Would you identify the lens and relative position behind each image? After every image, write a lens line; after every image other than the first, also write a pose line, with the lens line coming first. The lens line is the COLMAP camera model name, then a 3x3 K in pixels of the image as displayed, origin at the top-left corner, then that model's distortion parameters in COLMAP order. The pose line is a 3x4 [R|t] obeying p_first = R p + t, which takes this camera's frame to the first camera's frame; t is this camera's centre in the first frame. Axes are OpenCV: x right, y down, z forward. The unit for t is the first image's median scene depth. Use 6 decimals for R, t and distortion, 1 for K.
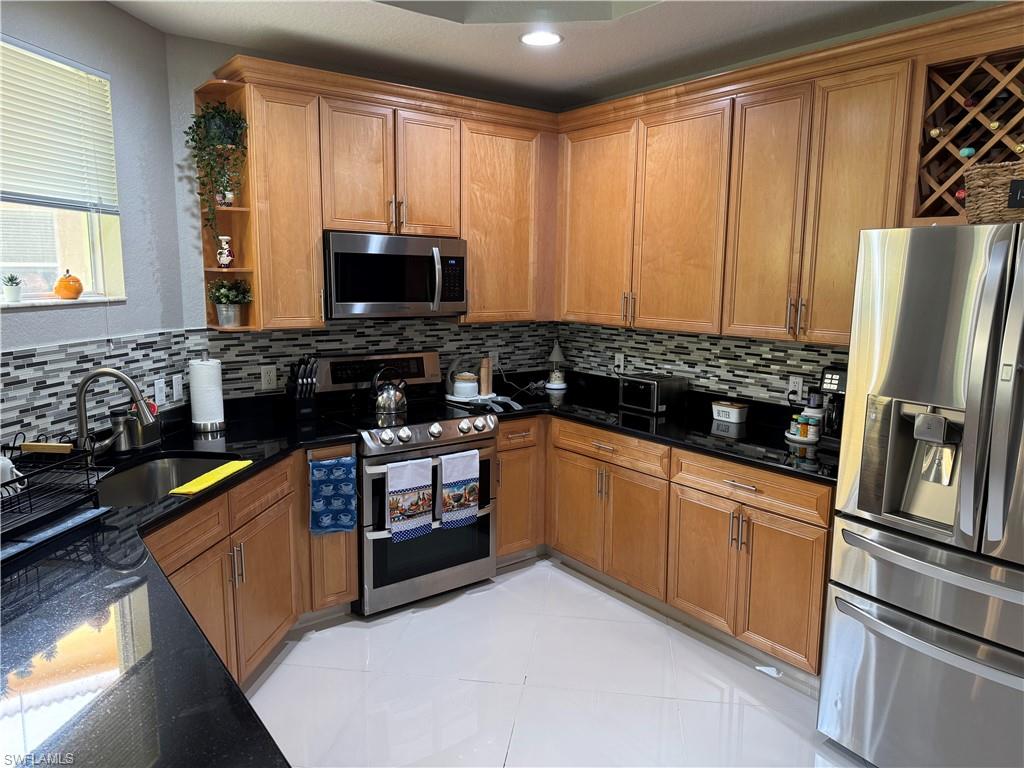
lens RADIAL K [[719.7, 0, 512.0], [0, 719.7, 384.0], [0, 0, 1]] dist [0.143036, -0.222111]
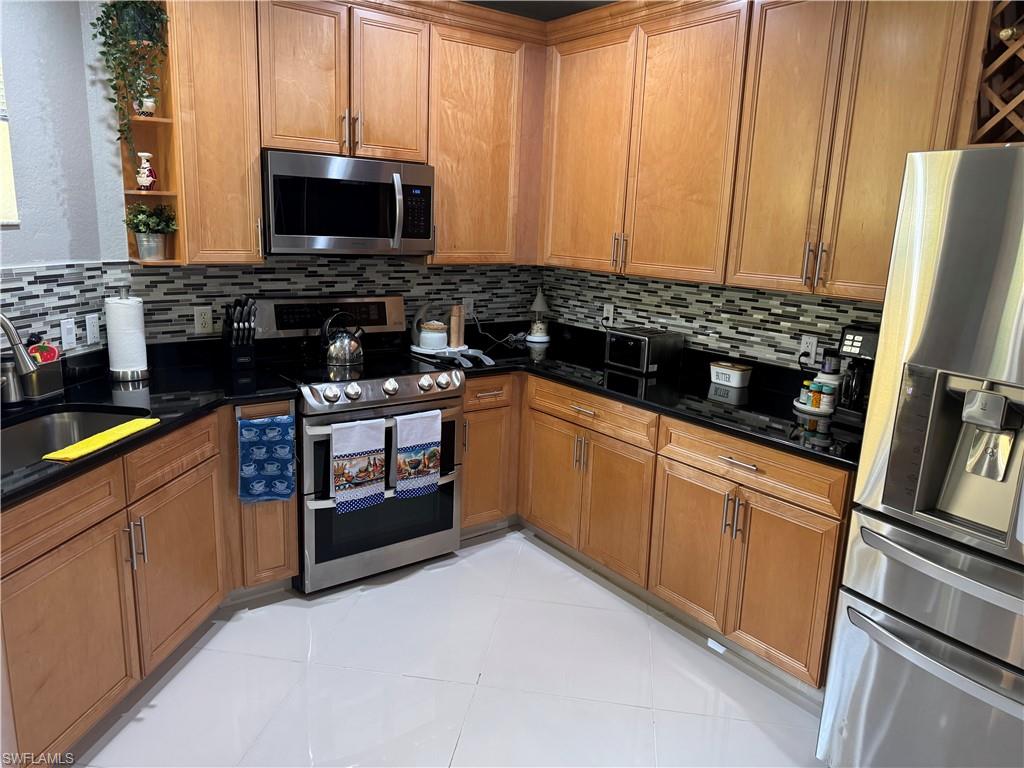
lens RADIAL K [[734.6, 0, 498.0], [0, 734.6, 378.0], [0, 0, 1]] dist [0.088549, -0.108689]
pose [[0.999524, 0.028084, -0.012758, 0.035238], [-0.027249, 0.997734, 0.061518, -0.004700], [0.014457, -0.061141, 0.998024, 0.120098]]
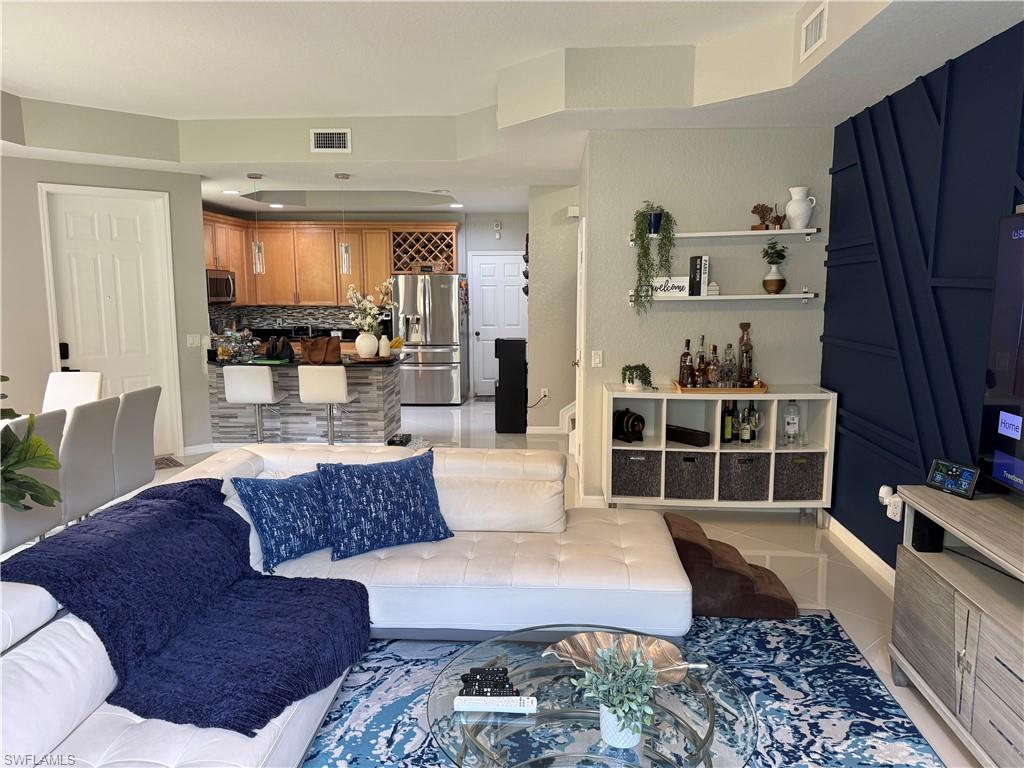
lens RADIAL K [[716.4, 0, 512.0], [0, 716.4, 384.0], [0, 0, 1]] dist [0.111041, -0.171252]
pose [[0.644016, -0.114389, 0.756411, -1.563133], [0.121121, 0.991533, 0.046822, 0.202494], [-0.755363, 0.061463, 0.652418, -1.495872]]
